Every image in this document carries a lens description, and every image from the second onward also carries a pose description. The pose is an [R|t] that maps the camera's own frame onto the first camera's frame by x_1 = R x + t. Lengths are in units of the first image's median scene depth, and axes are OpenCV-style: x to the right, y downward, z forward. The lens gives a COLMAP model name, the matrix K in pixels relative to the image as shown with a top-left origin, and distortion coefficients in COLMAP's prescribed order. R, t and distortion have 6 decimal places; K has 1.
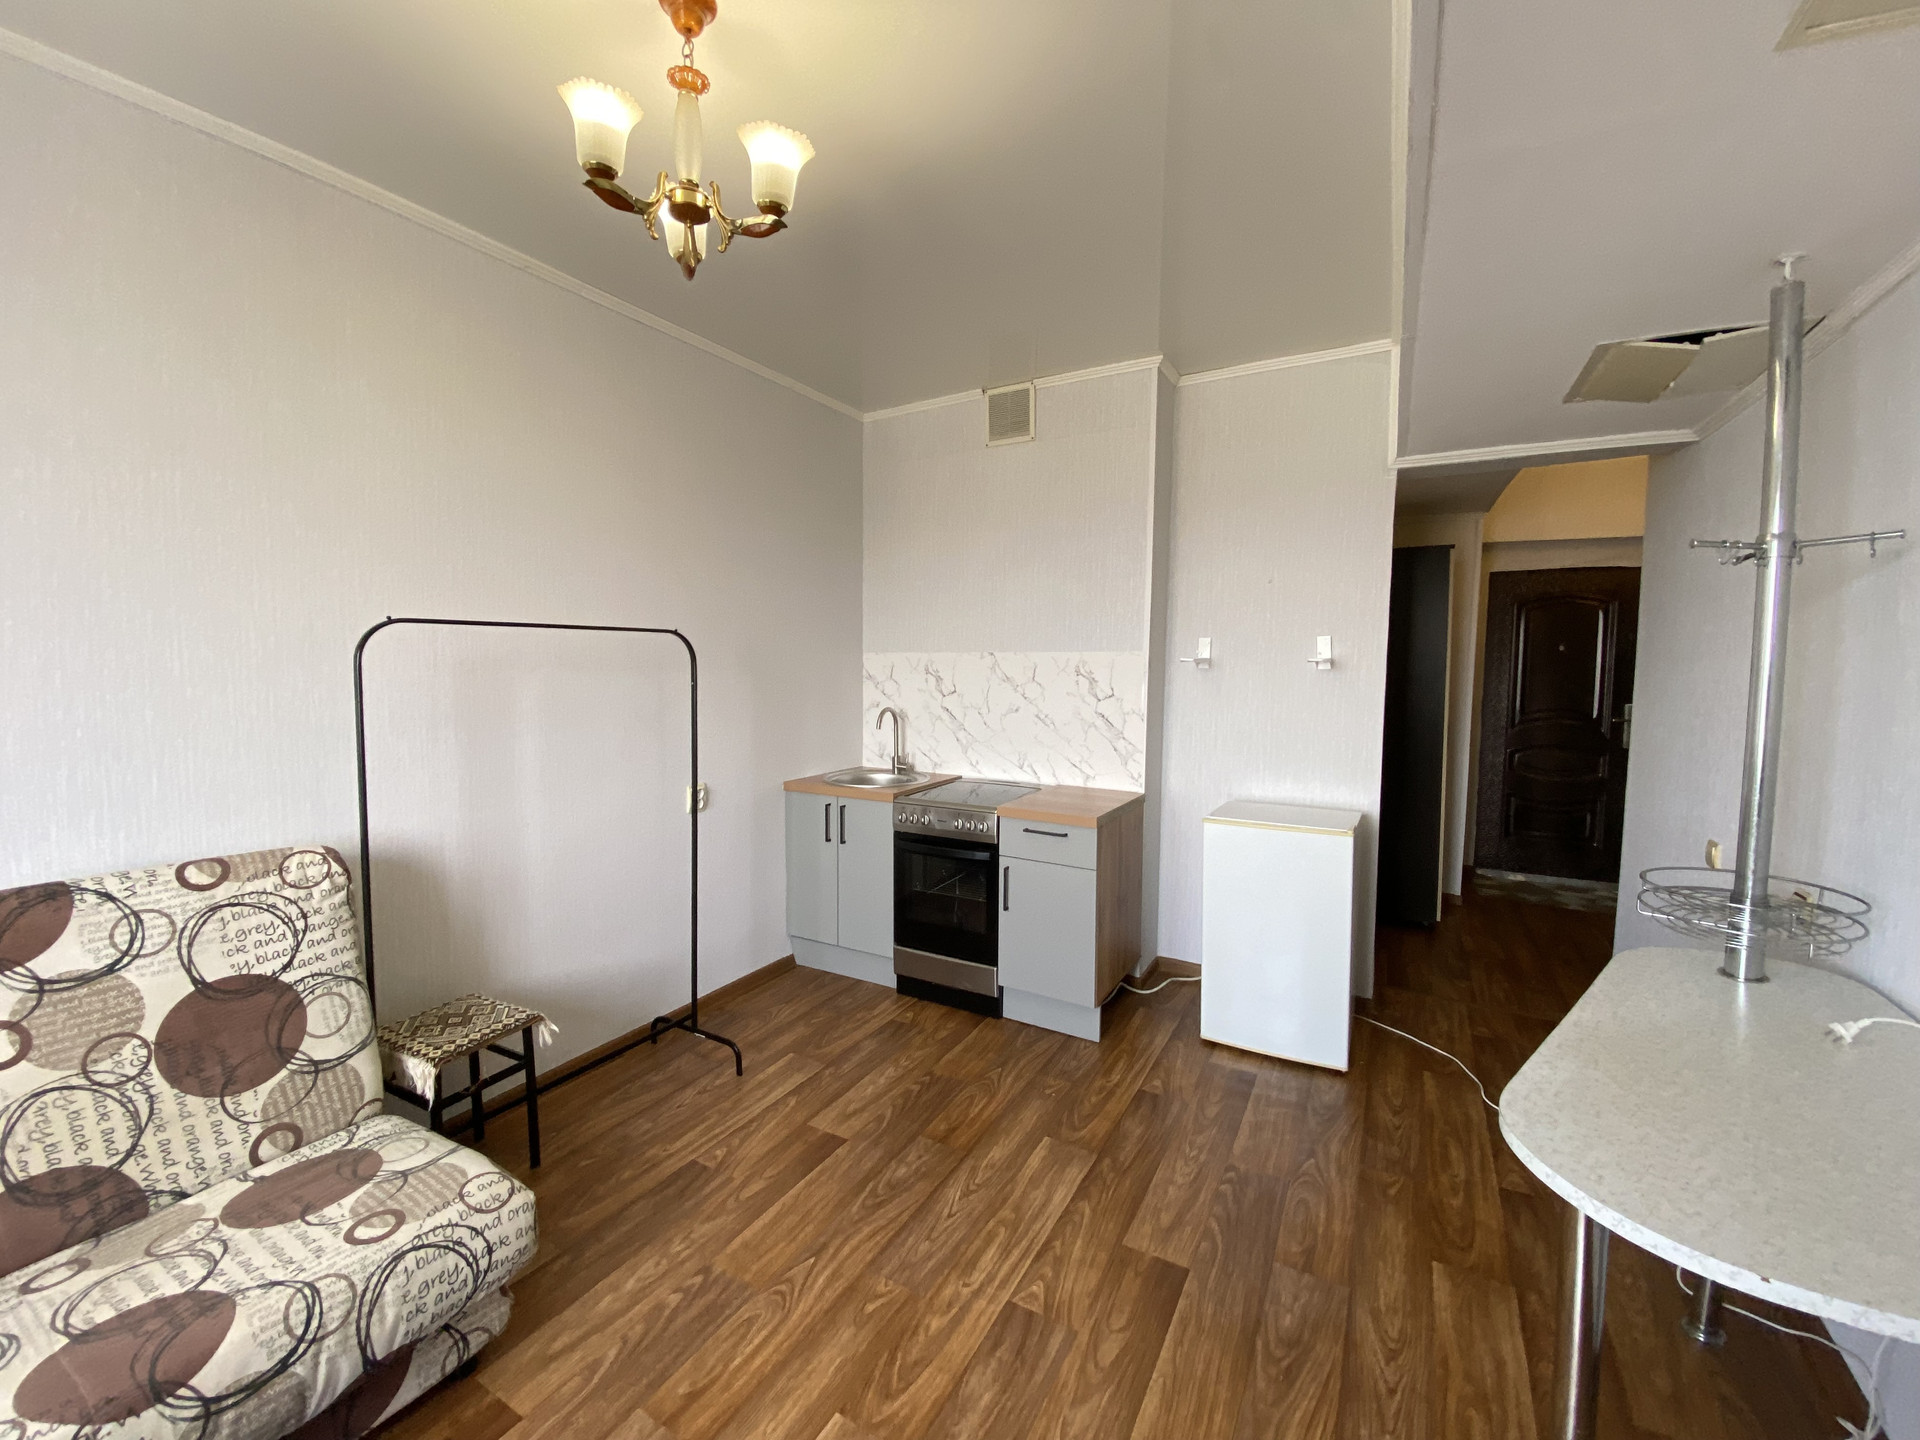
lens RADIAL K [[778.3, 0, 959.7], [0, 778.3, 714.2], [0, 0, 1]] dist [0.007029, -0.014592]
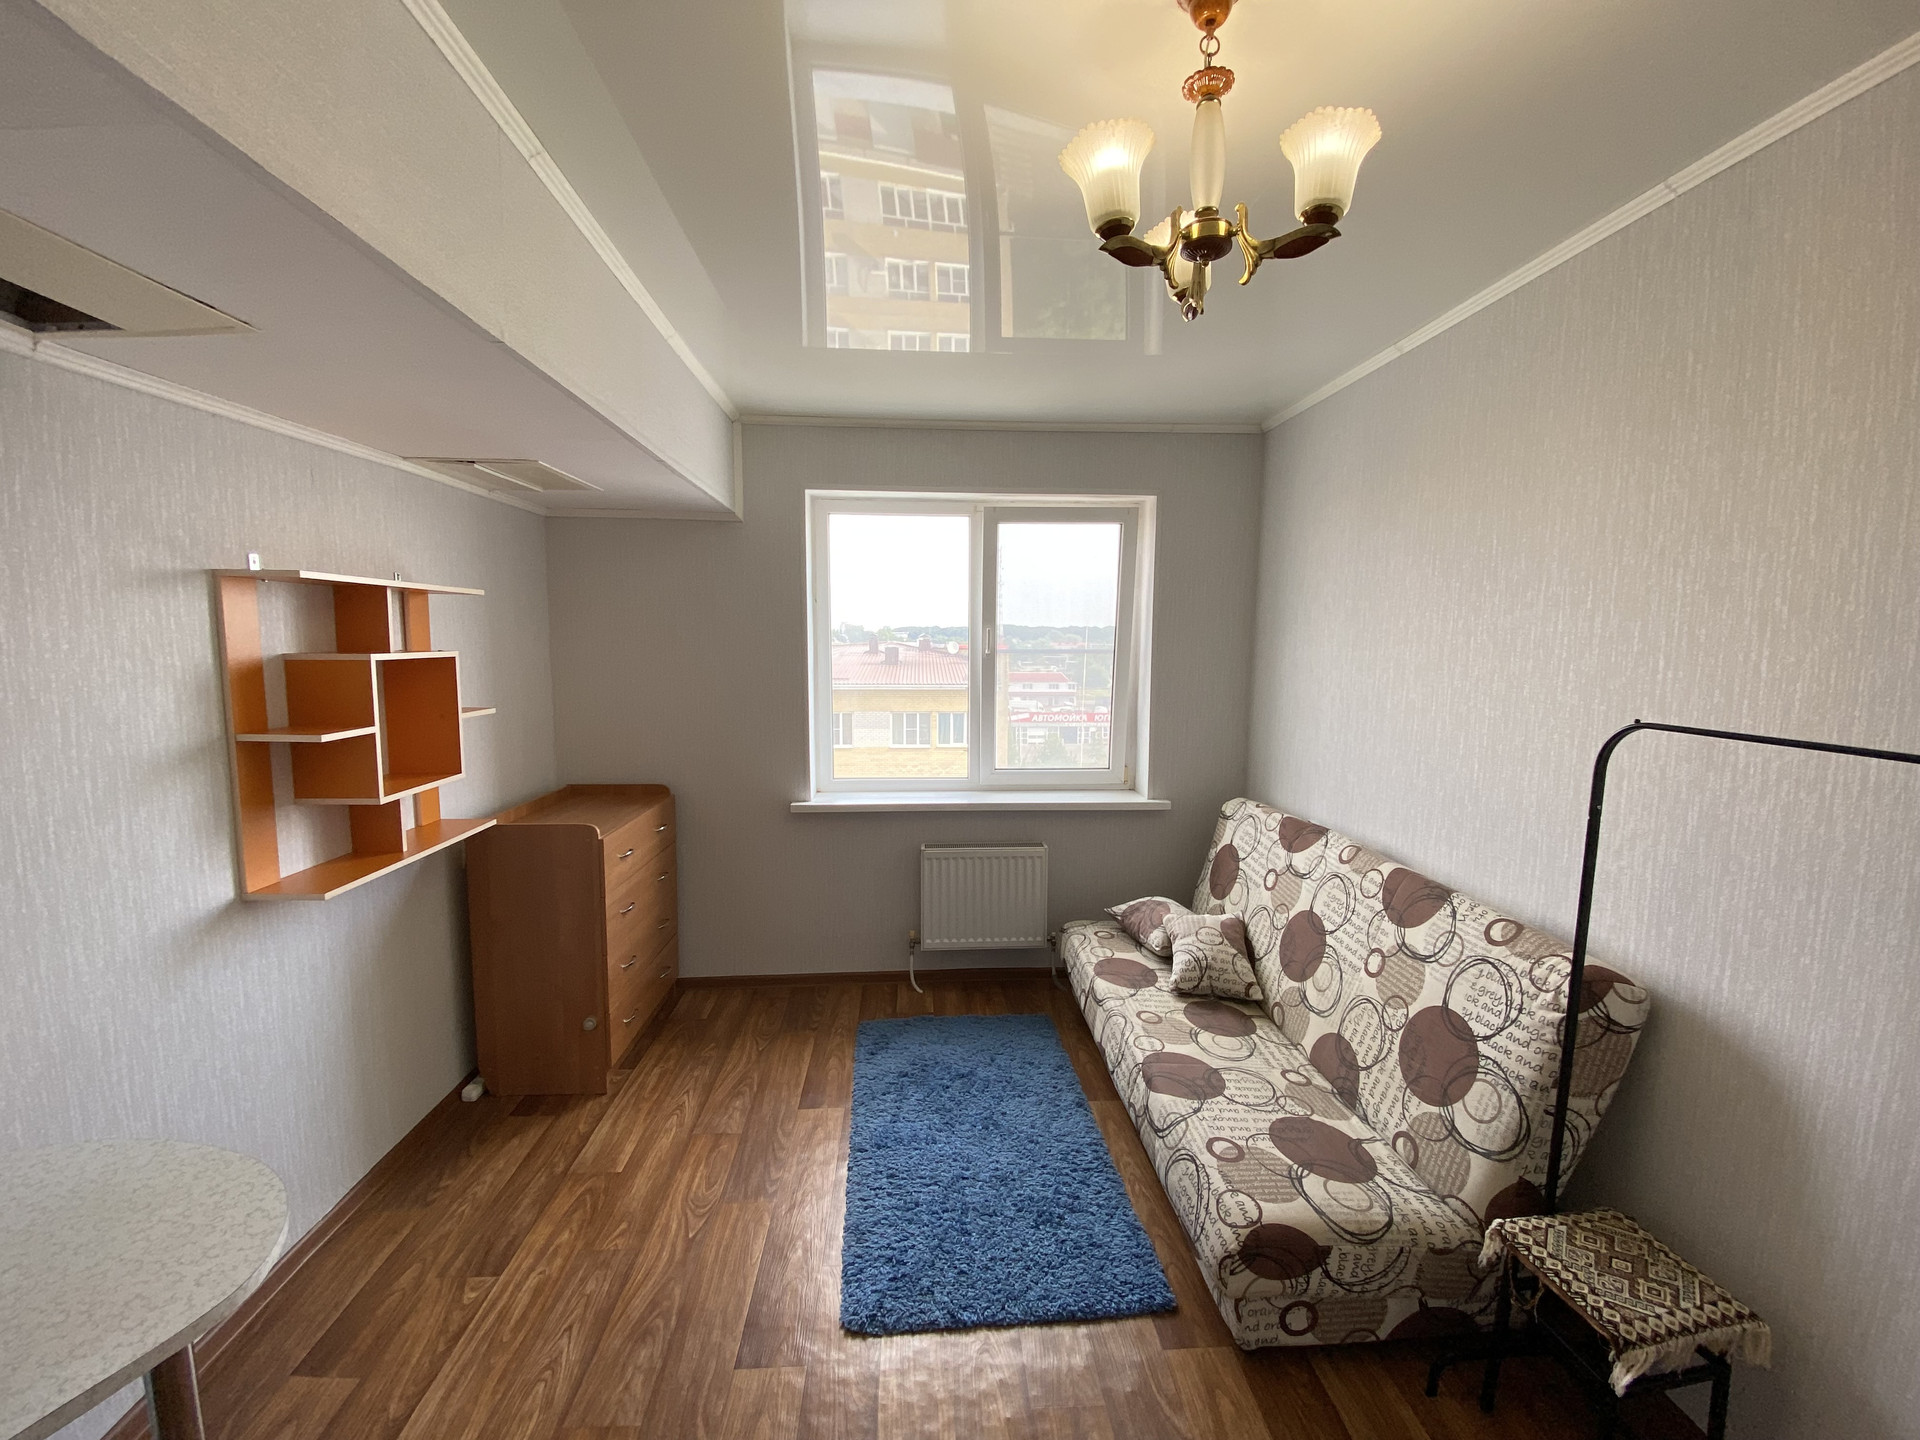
lens RADIAL K [[778.3, 0, 951.8], [0, 778.3, 714.2], [0, 0, 1]] dist [0.007029, -0.014592]
pose [[-0.847209, 0.038807, -0.529840, 0.286366], [-0.048228, 0.987592, 0.149449, -0.227165], [0.529065, 0.152168, -0.834826, 1.376552]]
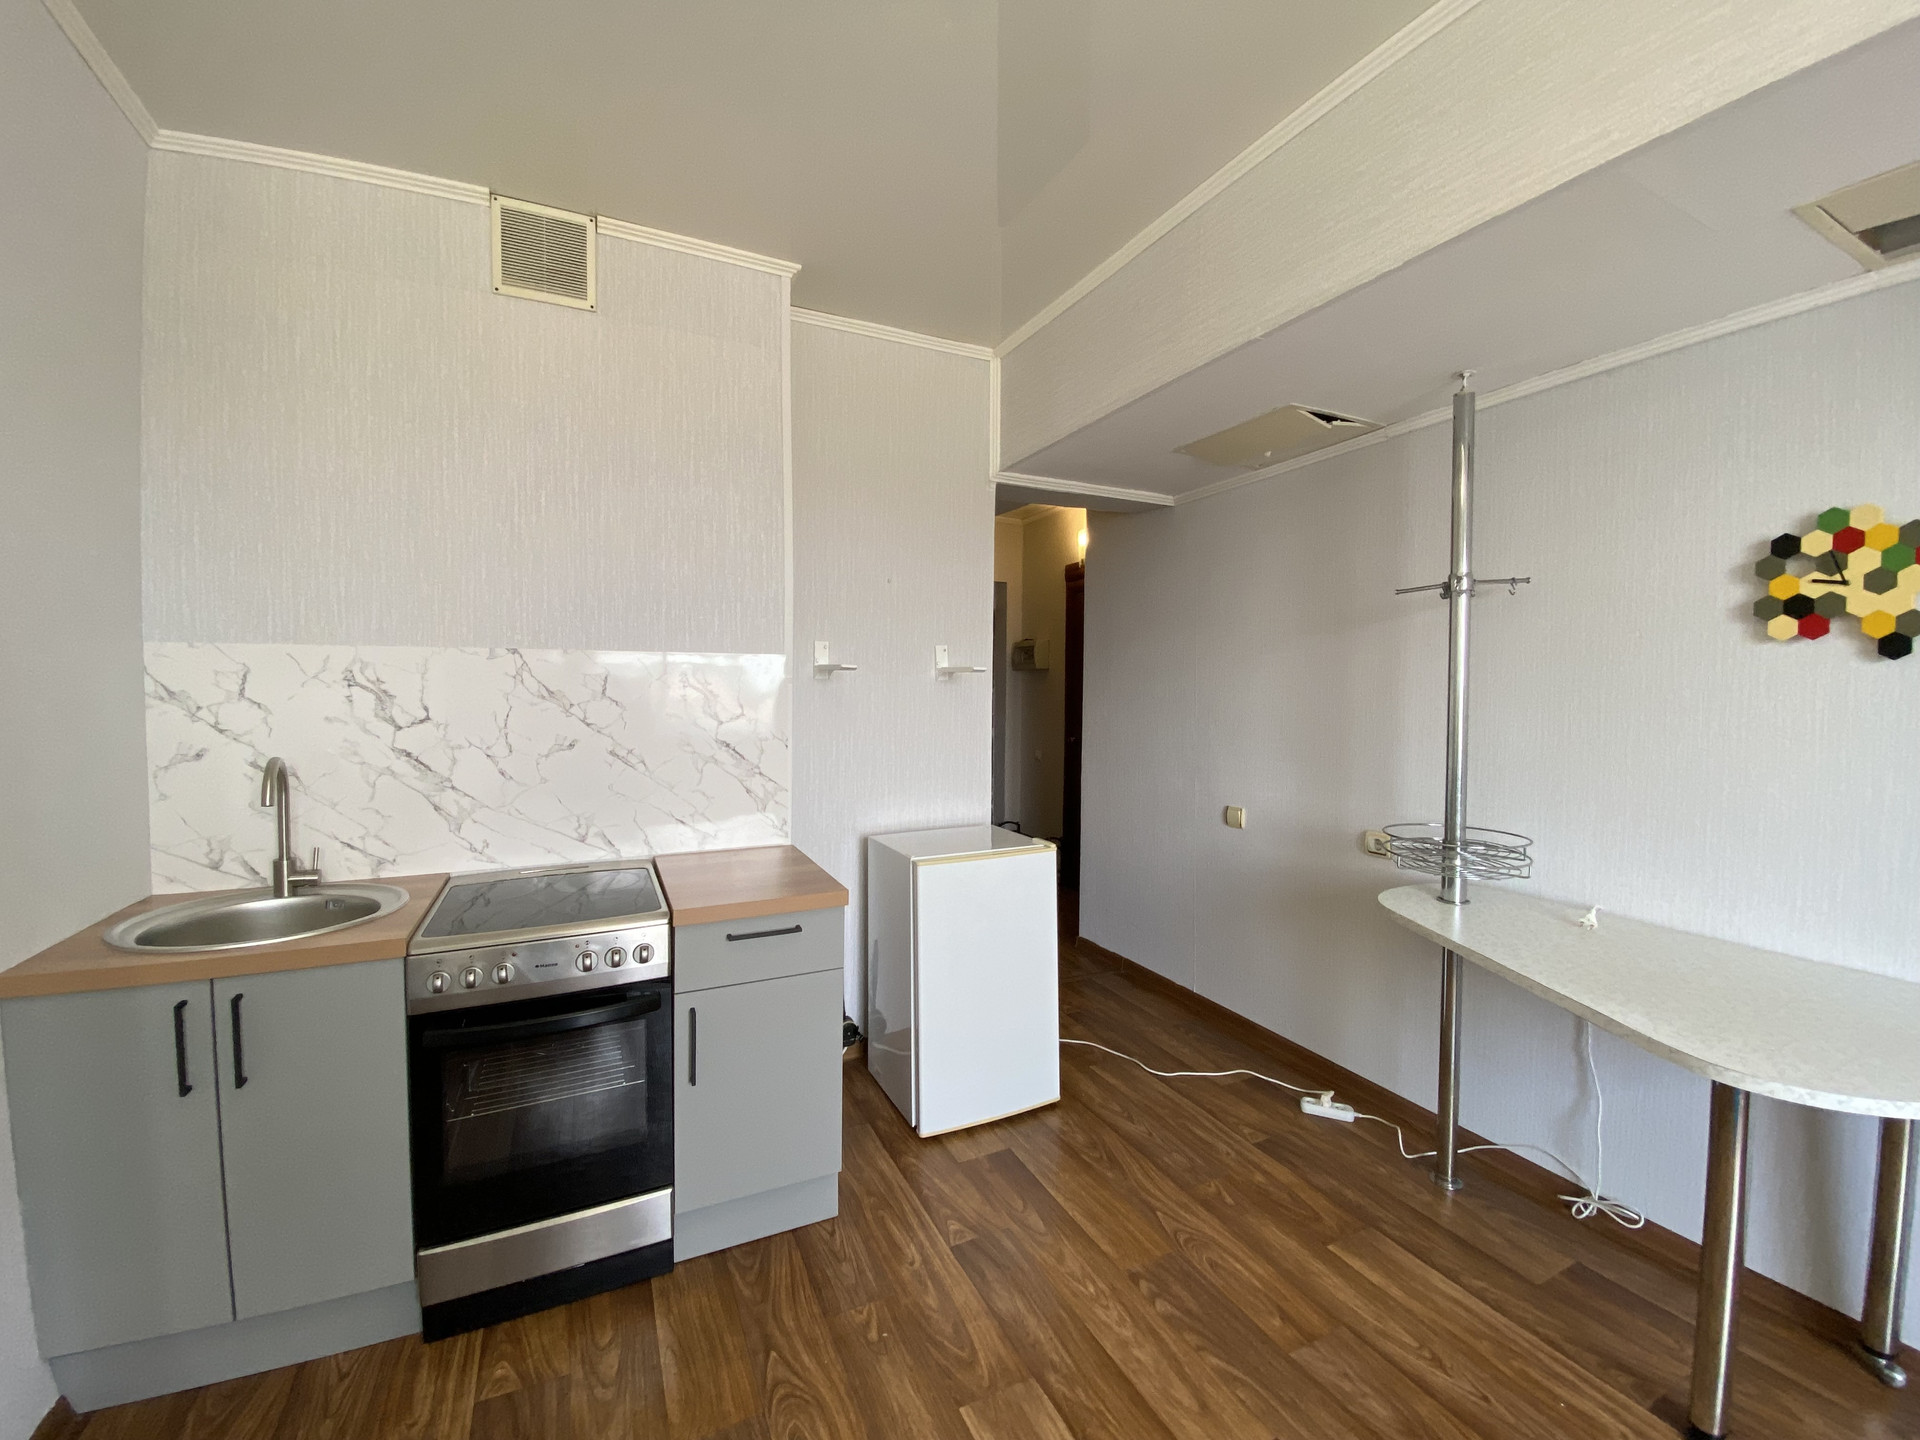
lens RADIAL K [[778.3, 0, 965.7], [0, 778.3, 715.5], [0, 0, 1]] dist [0.007029, -0.014592]
pose [[0.568232, -0.031352, 0.822271, -0.501111], [0.053660, 0.998559, 0.000992, -0.024995], [-0.821117, 0.043560, 0.569095, 0.800047]]
